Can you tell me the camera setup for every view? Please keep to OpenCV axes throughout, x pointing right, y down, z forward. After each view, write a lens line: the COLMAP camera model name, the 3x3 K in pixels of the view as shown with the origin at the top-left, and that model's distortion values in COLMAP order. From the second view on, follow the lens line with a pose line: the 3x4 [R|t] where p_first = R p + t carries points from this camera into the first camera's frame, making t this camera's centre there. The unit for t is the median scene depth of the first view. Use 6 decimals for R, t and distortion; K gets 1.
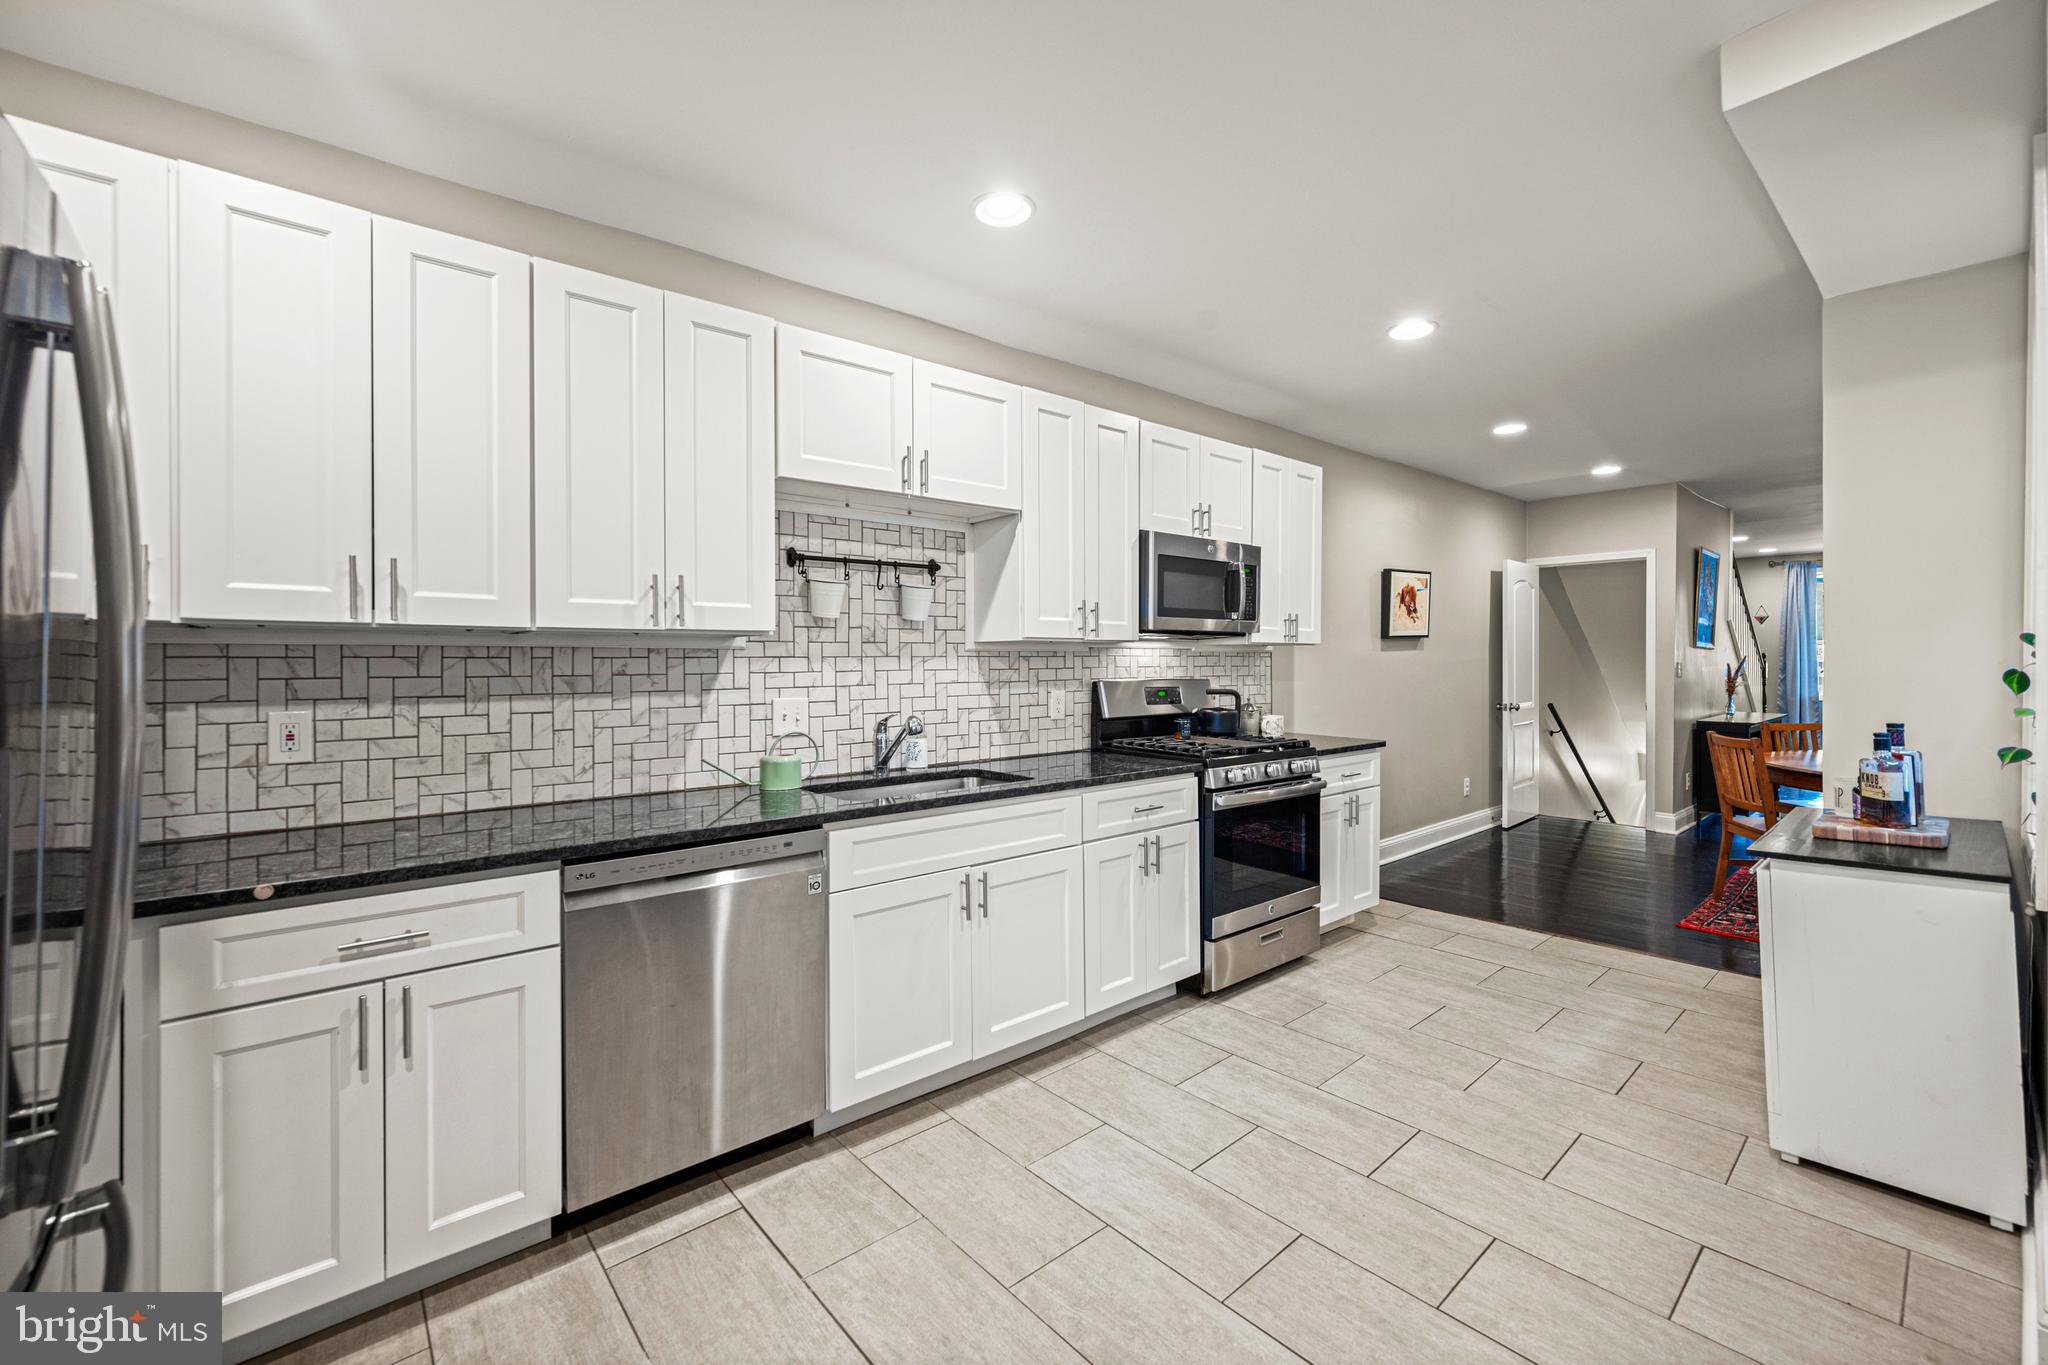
lens RADIAL K [[846.2, 0, 998.4], [0, 846.2, 666.6], [0, 0, 1]] dist [0.000648, -0.001210]
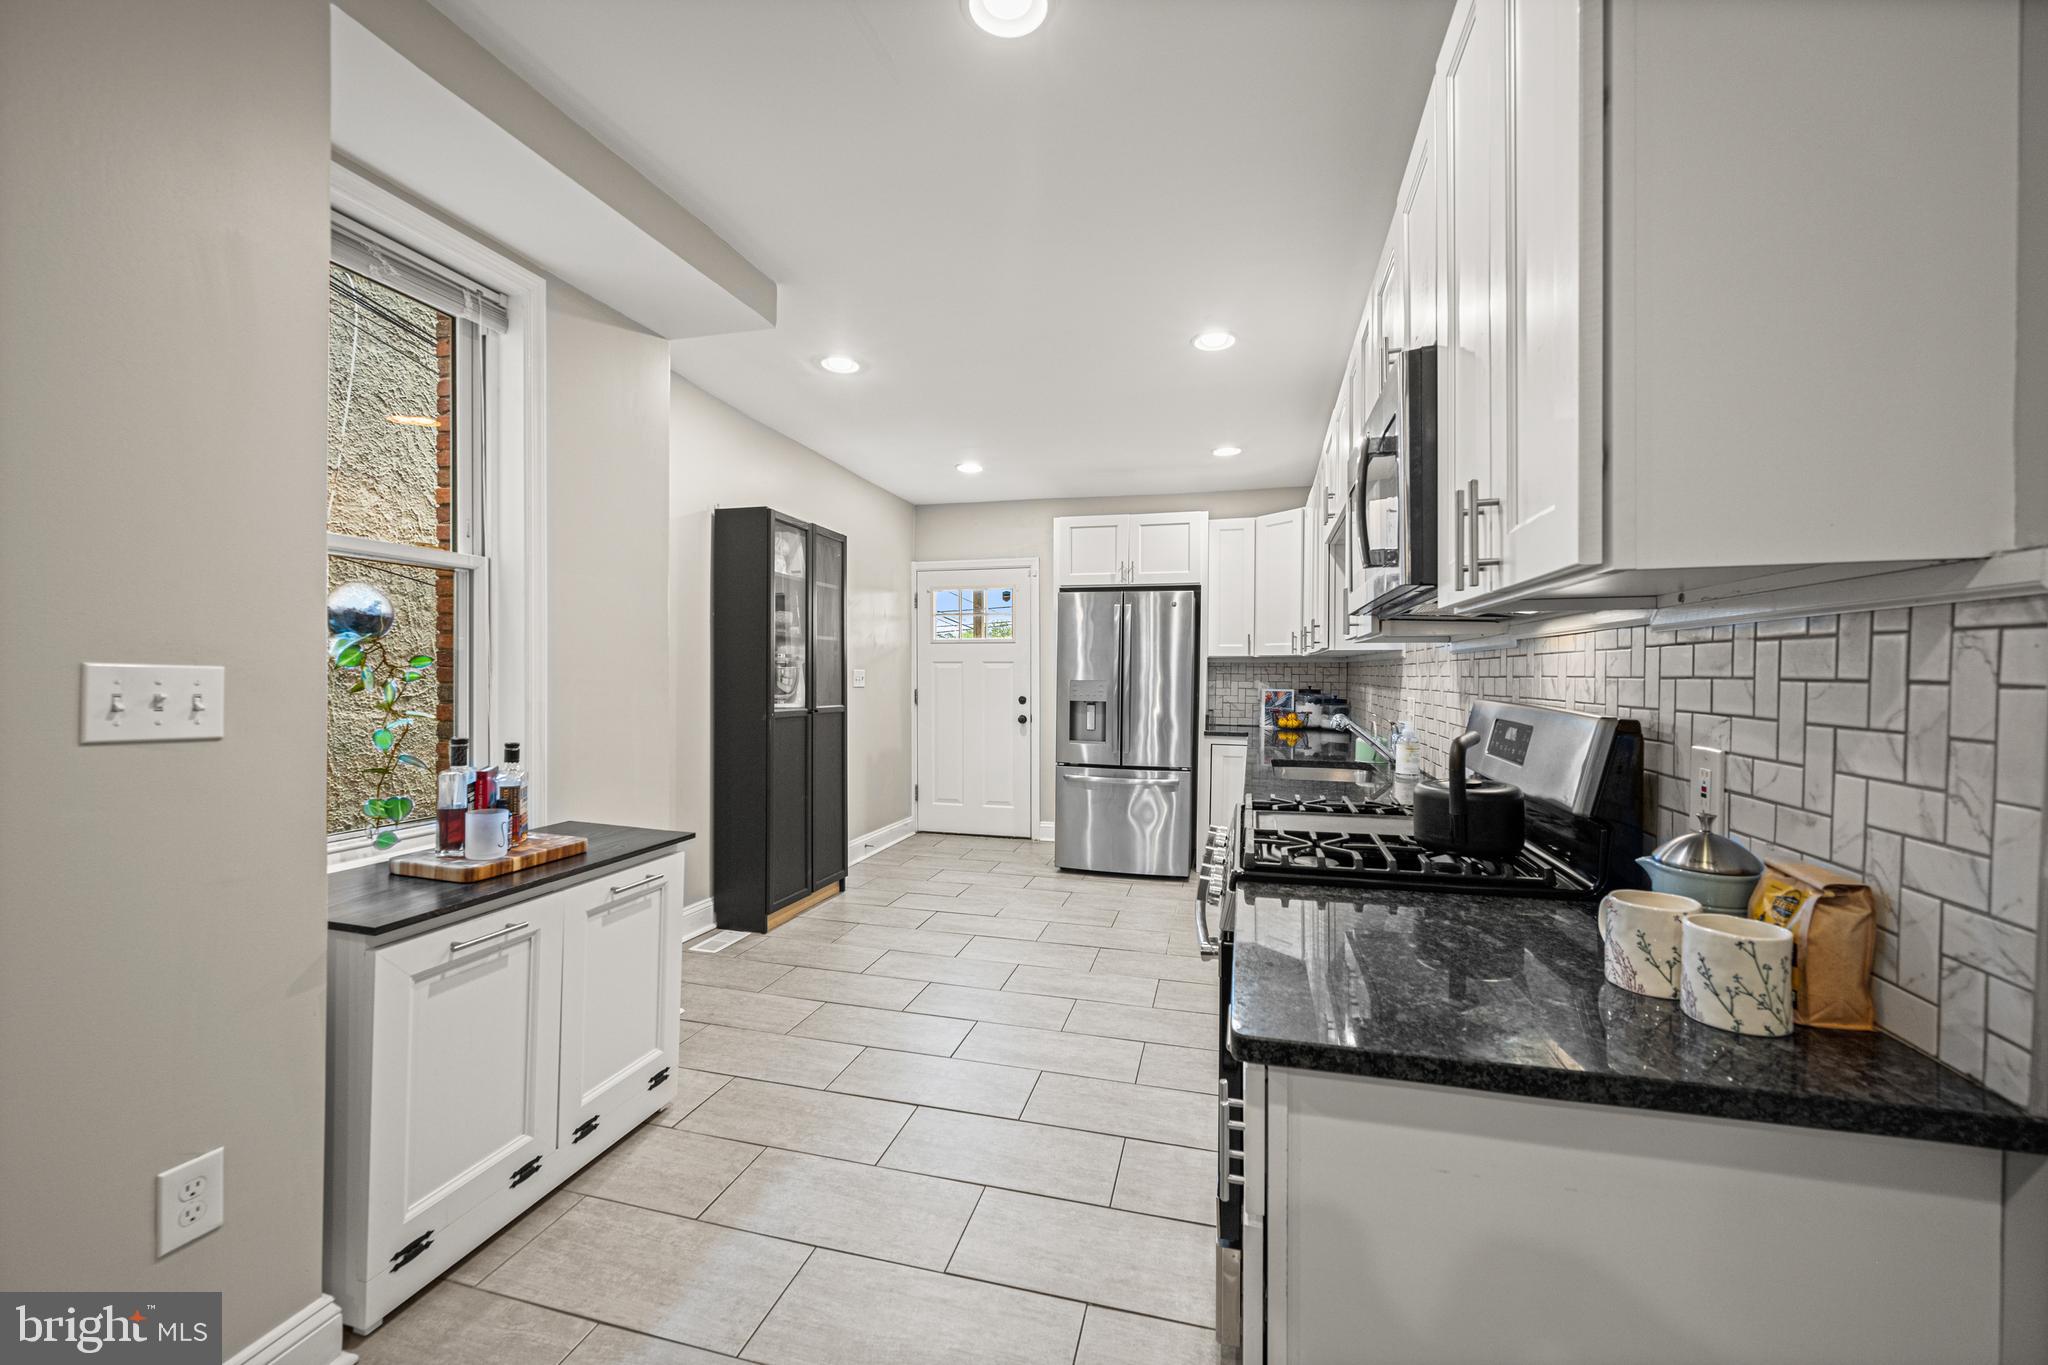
lens RADIAL K [[846.2, 0, 1008.2], [0, 846.2, 694.5], [0, 0, 1]] dist [0.000648, -0.001210]
pose [[-0.825224, 0.015134, -0.564603, 0.840166], [-0.003844, 0.999467, 0.032407, -0.004220], [0.564793, 0.028913, -0.824726, 1.541489]]
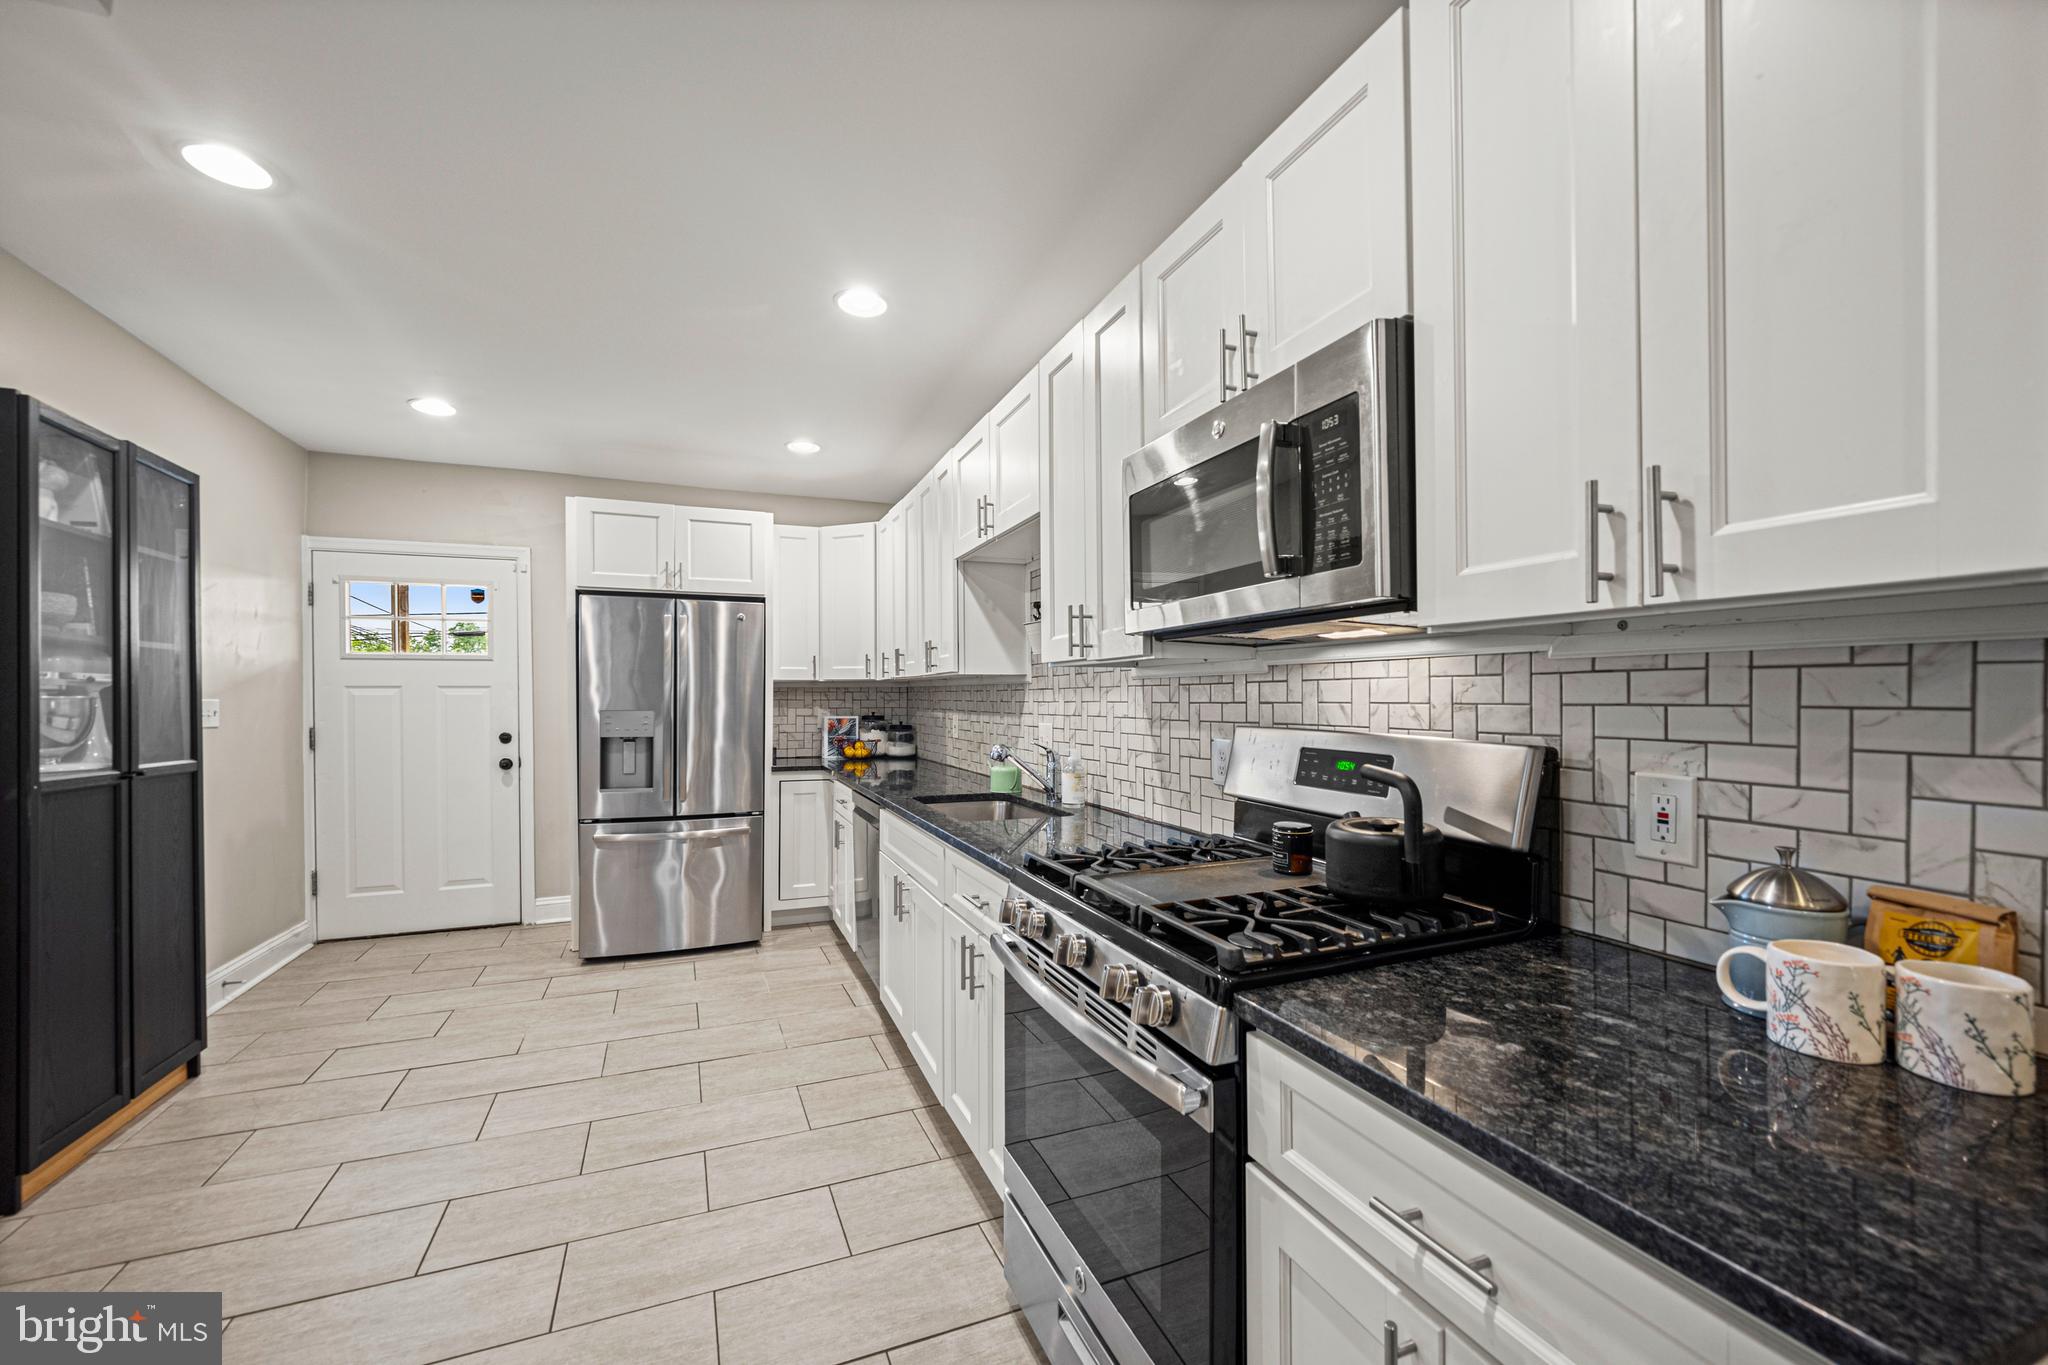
lens RADIAL K [[846.2, 0, 1047.4], [0, 846.2, 700.6], [0, 0, 1]] dist [0.000648, -0.001210]
pose [[-0.295612, 0.010482, -0.955251, 0.815242], [0.000766, 0.999942, 0.010735, -0.007135], [0.955308, 0.002441, -0.295603, 1.243923]]
